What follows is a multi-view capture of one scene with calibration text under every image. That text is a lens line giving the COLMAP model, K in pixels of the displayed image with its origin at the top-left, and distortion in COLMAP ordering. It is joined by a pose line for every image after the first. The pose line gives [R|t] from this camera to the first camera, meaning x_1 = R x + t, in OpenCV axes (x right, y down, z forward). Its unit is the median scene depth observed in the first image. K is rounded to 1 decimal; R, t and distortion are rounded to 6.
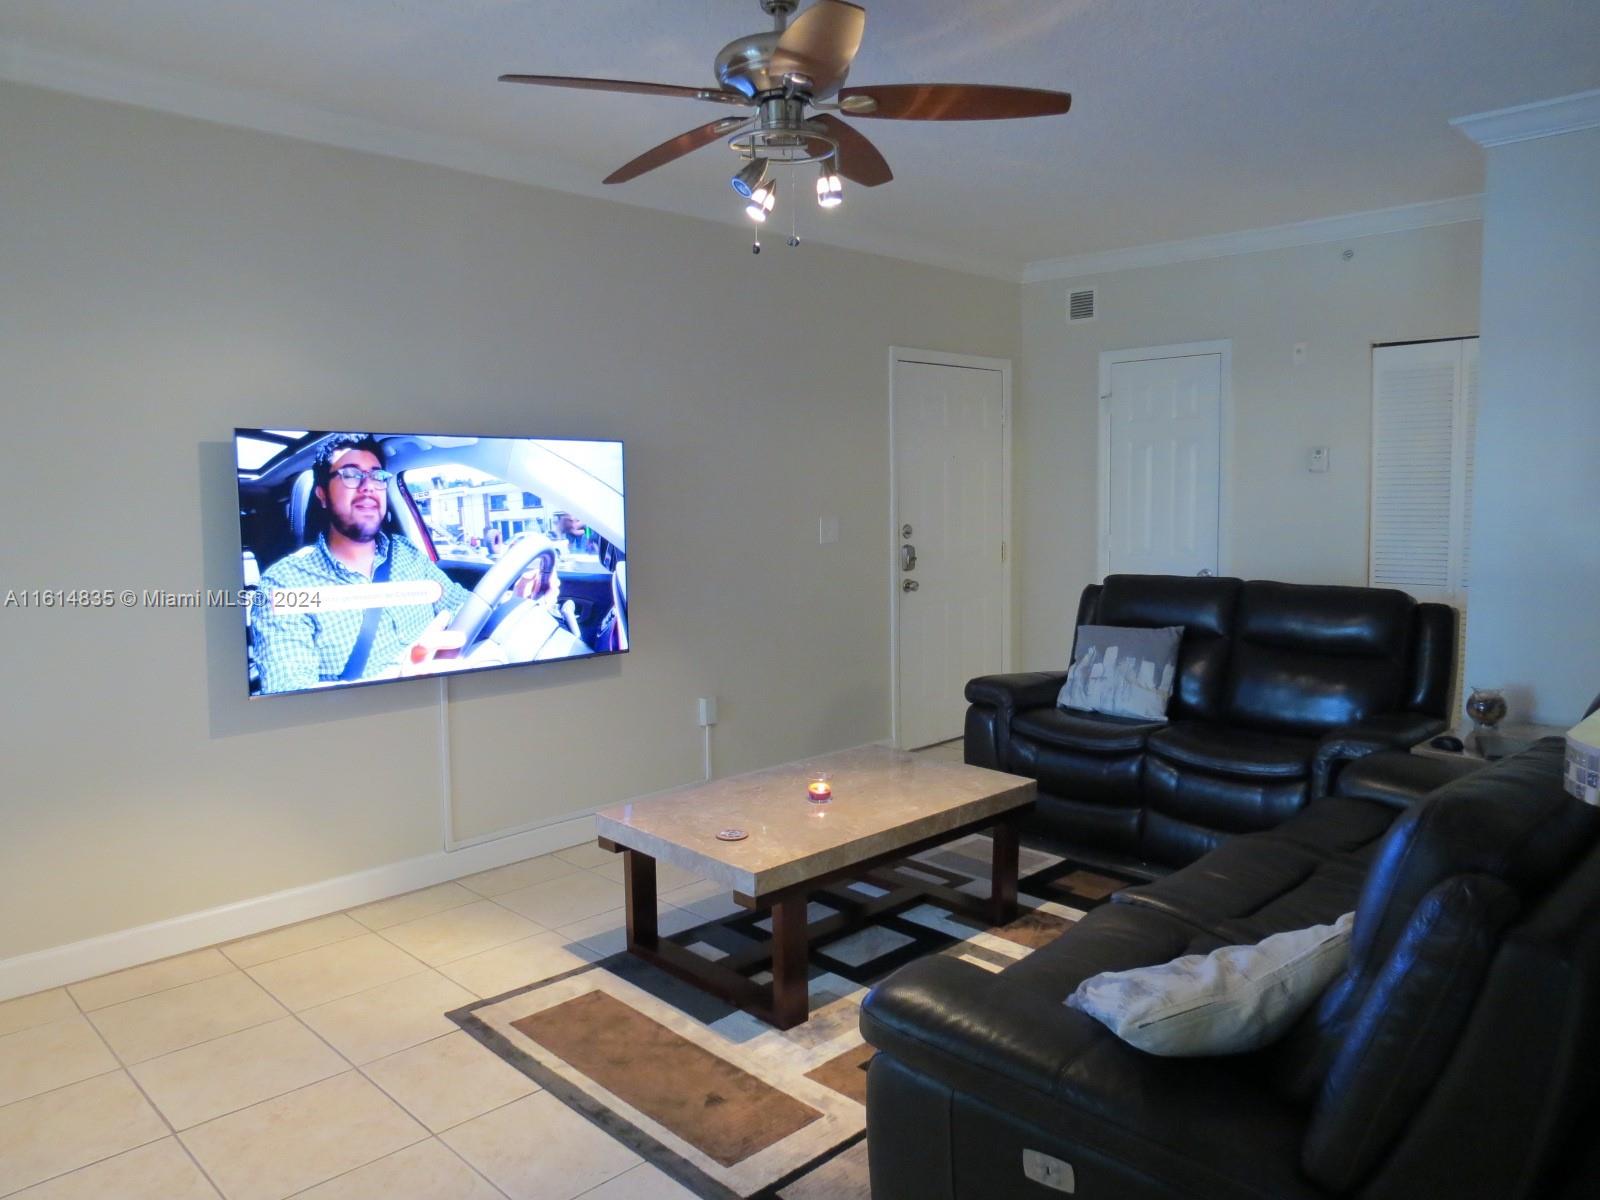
lens RADIAL K [[1129.5, 0, 801.3], [0, 1129.5, 607.7], [0, 0, 1]] dist [-0.036393, 0.011131]
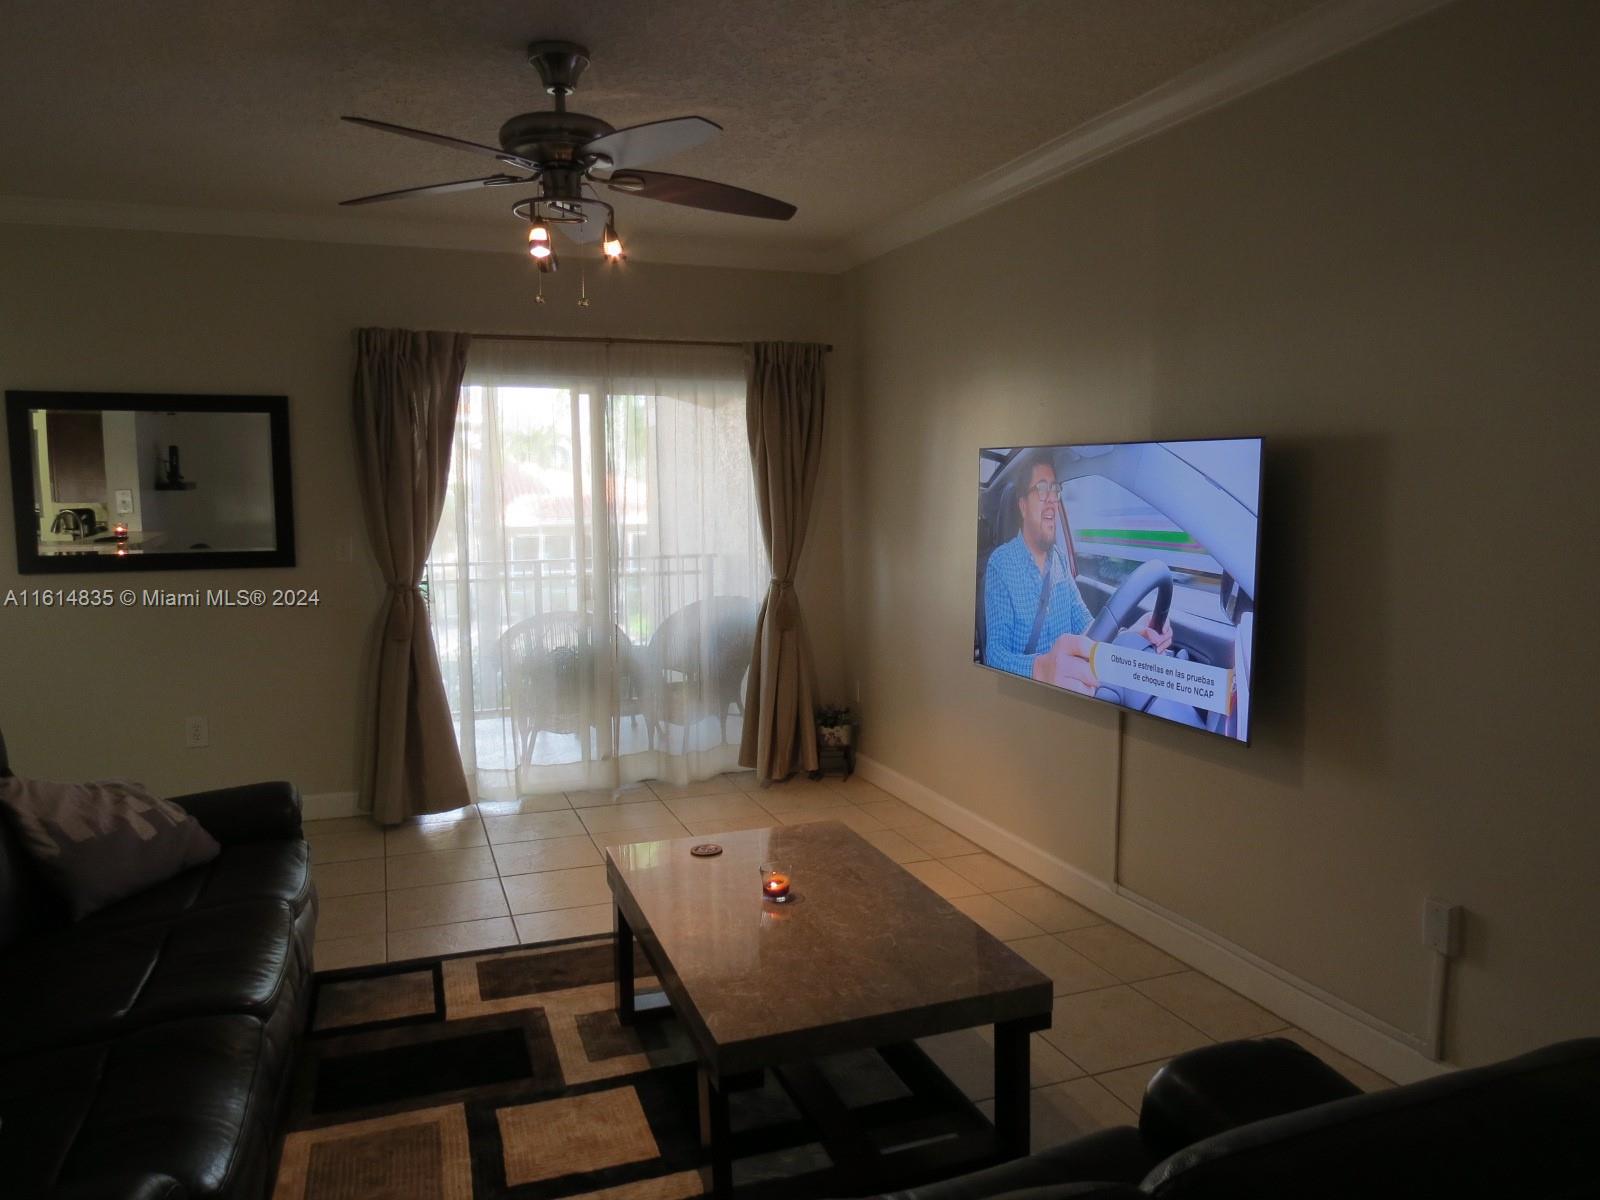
lens RADIAL K [[1129.5, 0, 795.1], [0, 1129.5, 601.3], [0, 0, 1]] dist [-0.036393, 0.011131]
pose [[-0.421464, 0.107579, -0.900442, 0.611630], [-0.072785, 0.985722, 0.151836, -0.140309], [0.903920, 0.129532, -0.407616, 1.111655]]
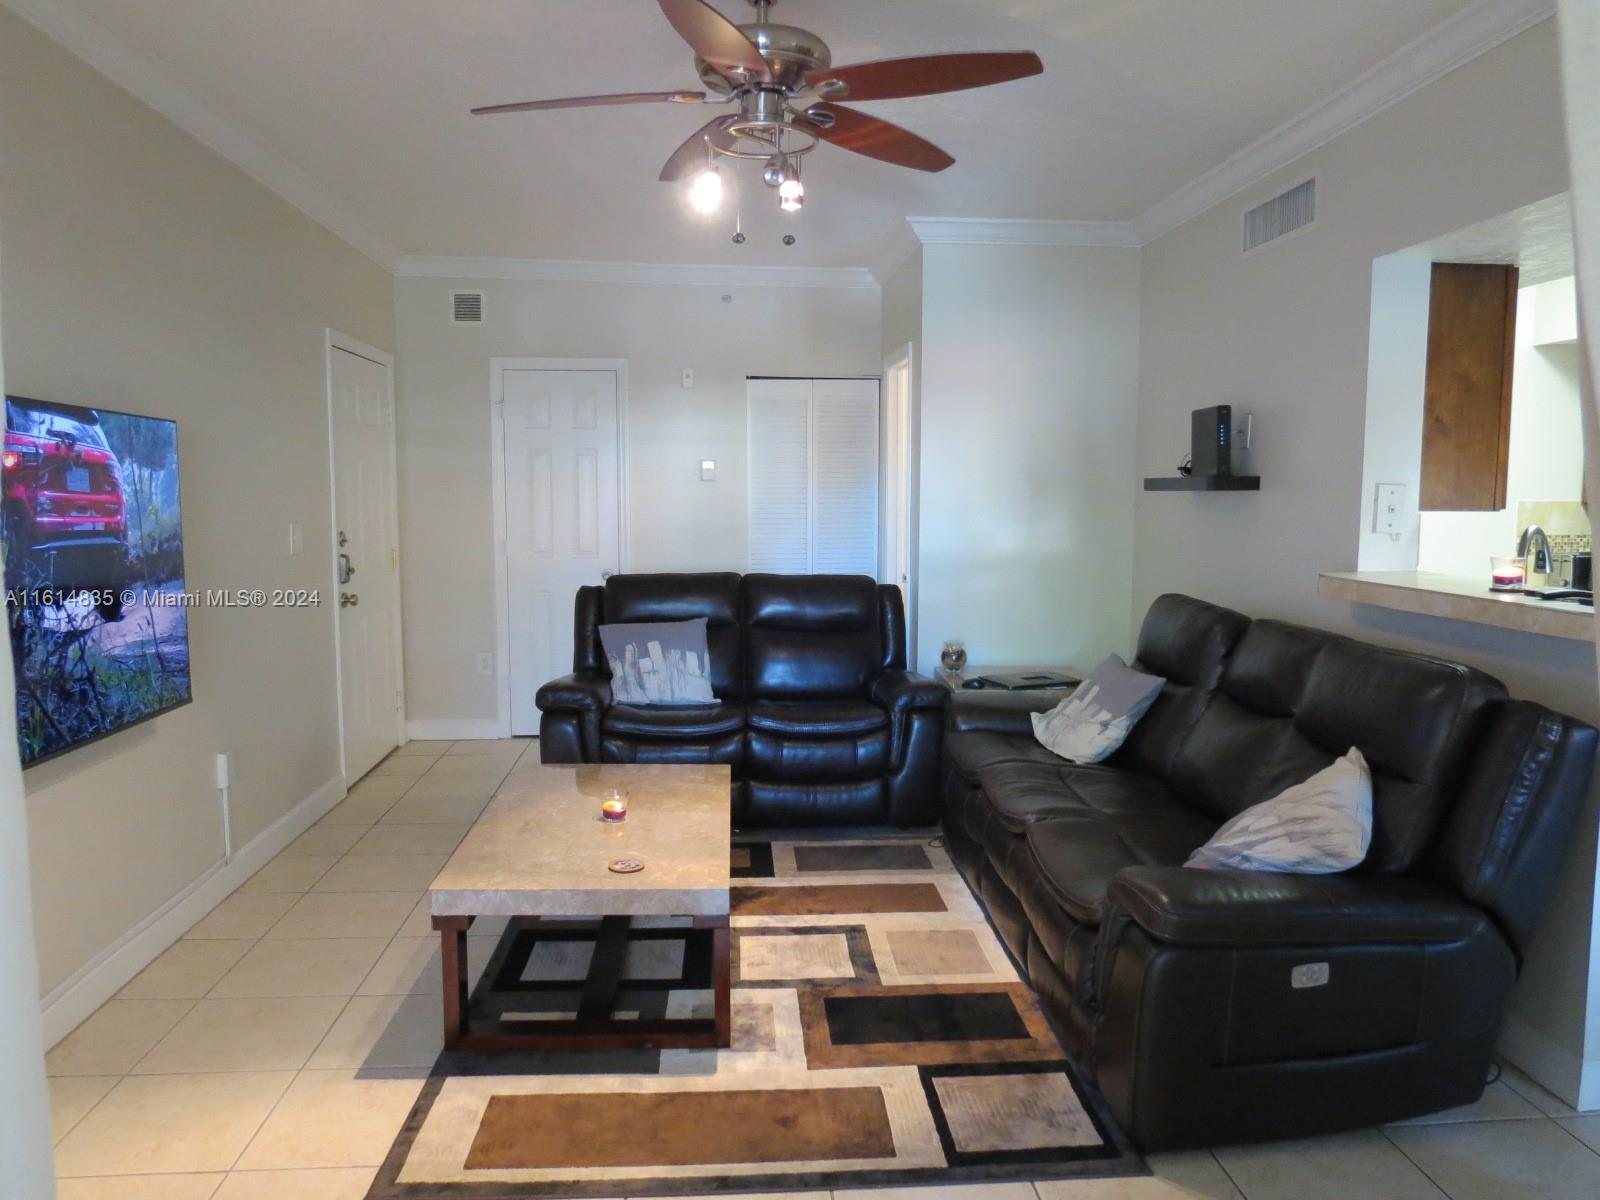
lens RADIAL K [[1129.5, 0, 805.3], [0, 1129.5, 606.8], [0, 0, 1]] dist [-0.036393, 0.011131]
pose [[0.644927, -0.060606, 0.761837, -0.490201], [0.068391, 0.997428, 0.021452, -0.012411], [-0.761178, 0.038268, 0.647413, 0.222754]]
